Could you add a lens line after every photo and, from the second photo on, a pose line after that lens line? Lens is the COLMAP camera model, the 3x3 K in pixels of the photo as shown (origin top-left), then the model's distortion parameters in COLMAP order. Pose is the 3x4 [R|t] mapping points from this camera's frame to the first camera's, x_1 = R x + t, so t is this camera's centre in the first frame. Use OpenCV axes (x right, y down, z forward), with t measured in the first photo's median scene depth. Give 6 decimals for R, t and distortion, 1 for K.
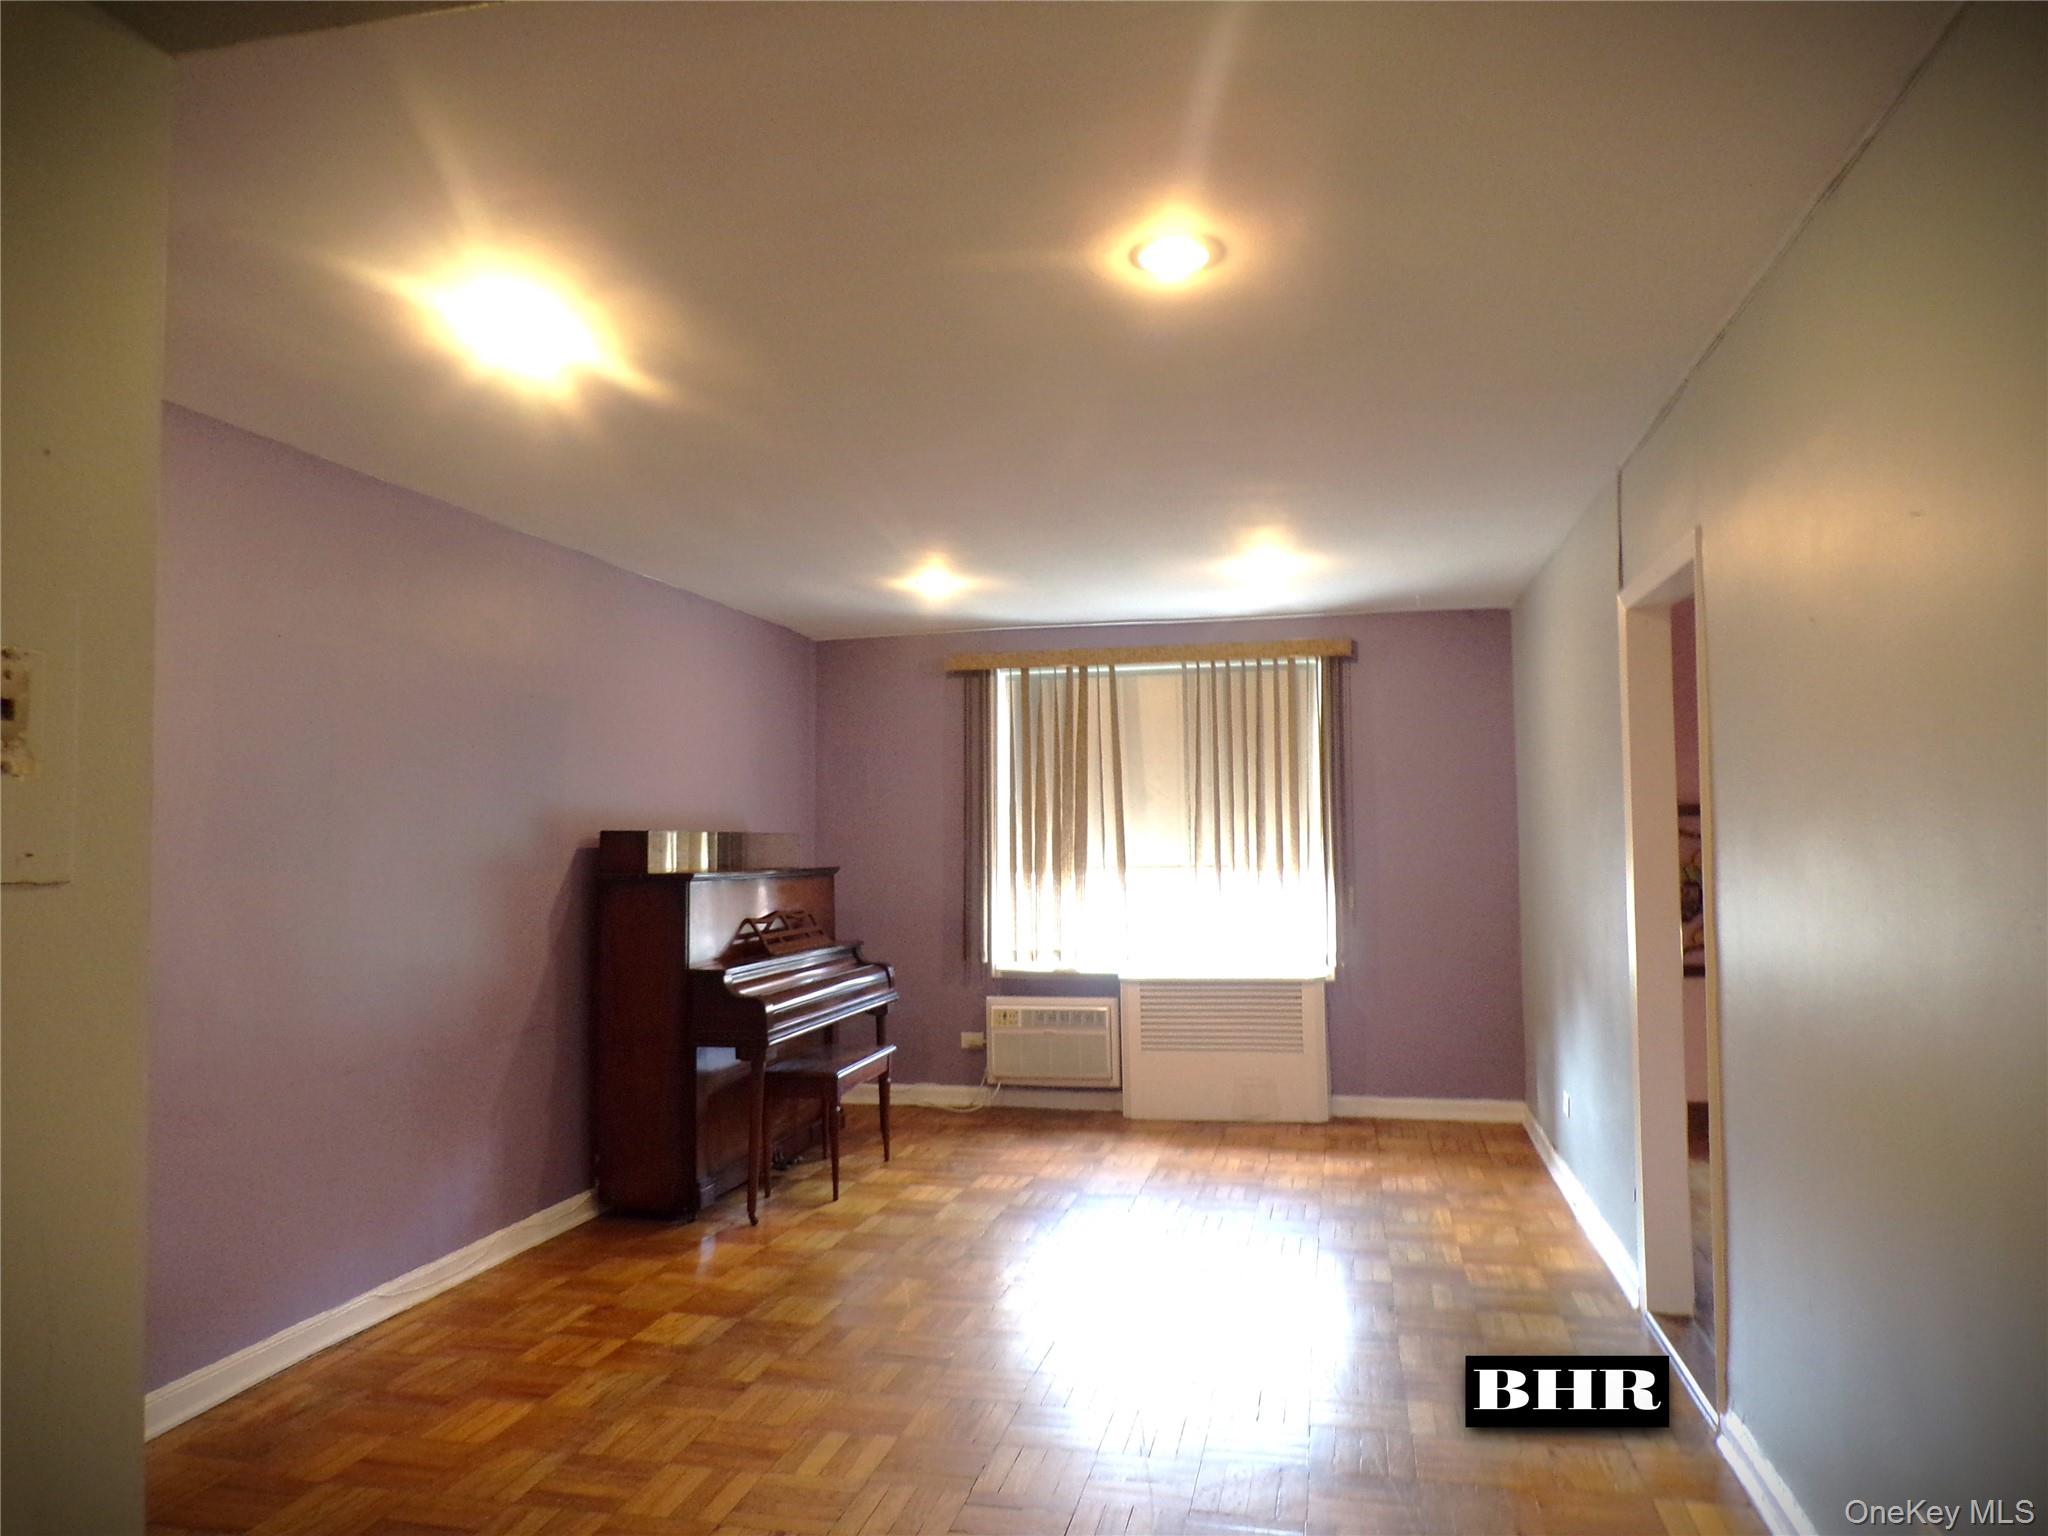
lens RADIAL K [[1404.1, 0, 1024.0], [0, 1404.1, 768.0], [0, 0, 1]] dist [0.031214, 0.001412]
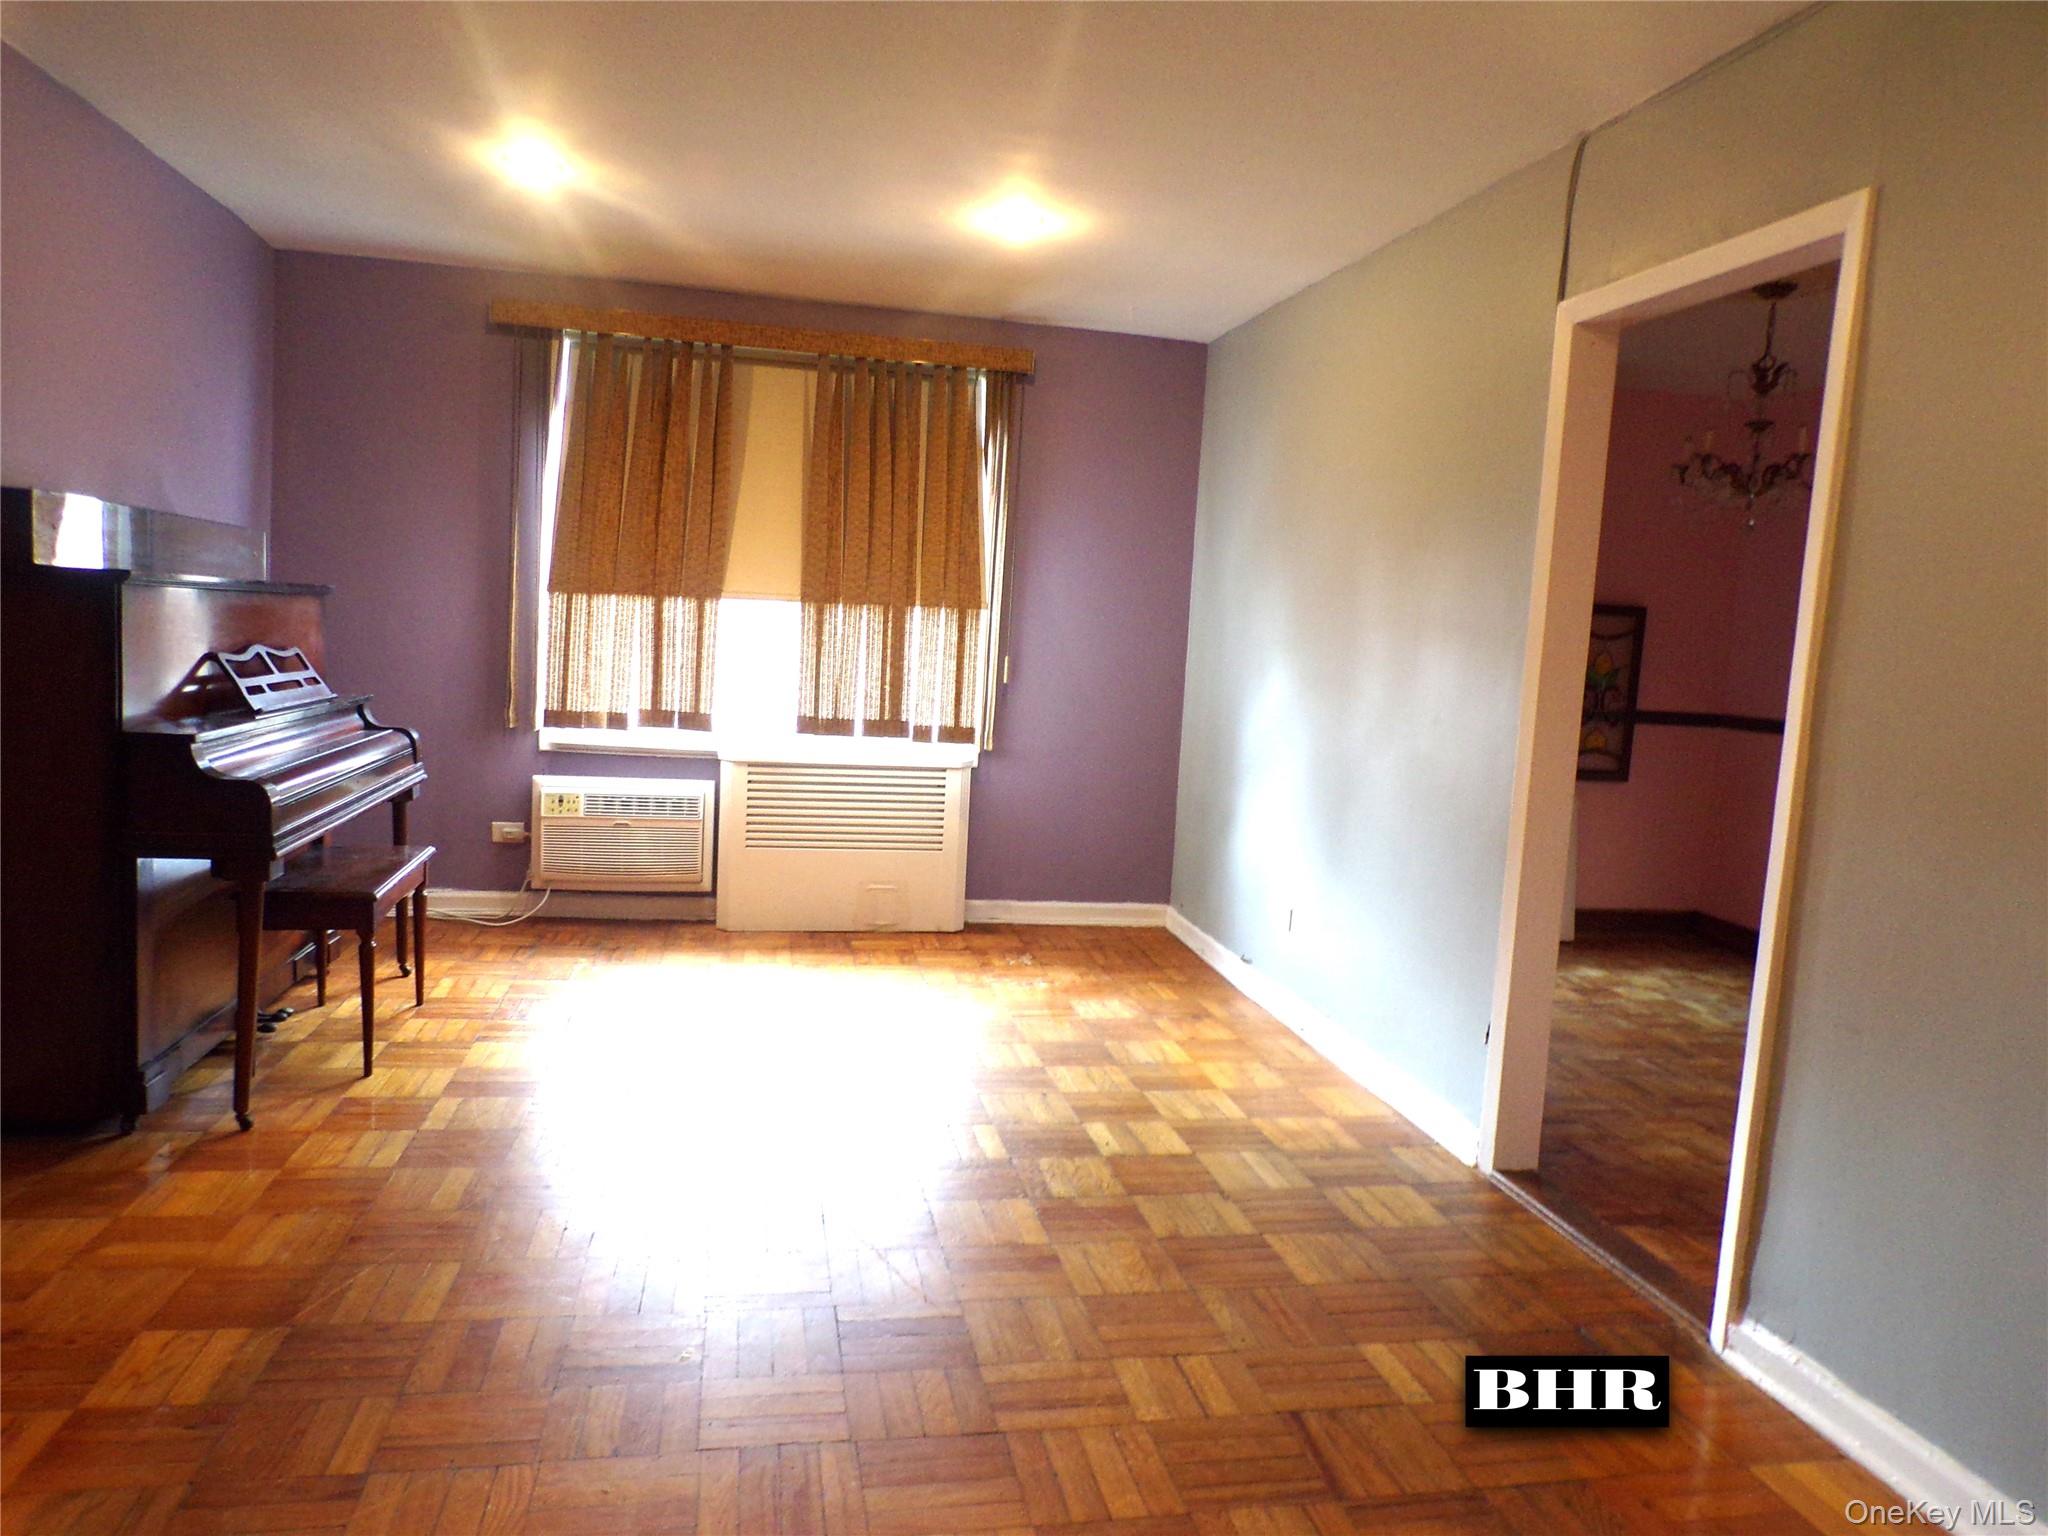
lens RADIAL K [[1404.1, 0, 1024.0], [0, 1404.1, 768.0], [0, 0, 1]] dist [0.031214, 0.001412]
pose [[0.913079, 0.025107, 0.407008, -0.134602], [-0.090565, 0.985662, 0.142370, 0.038506], [-0.397598, -0.166856, 0.902261, 0.304904]]
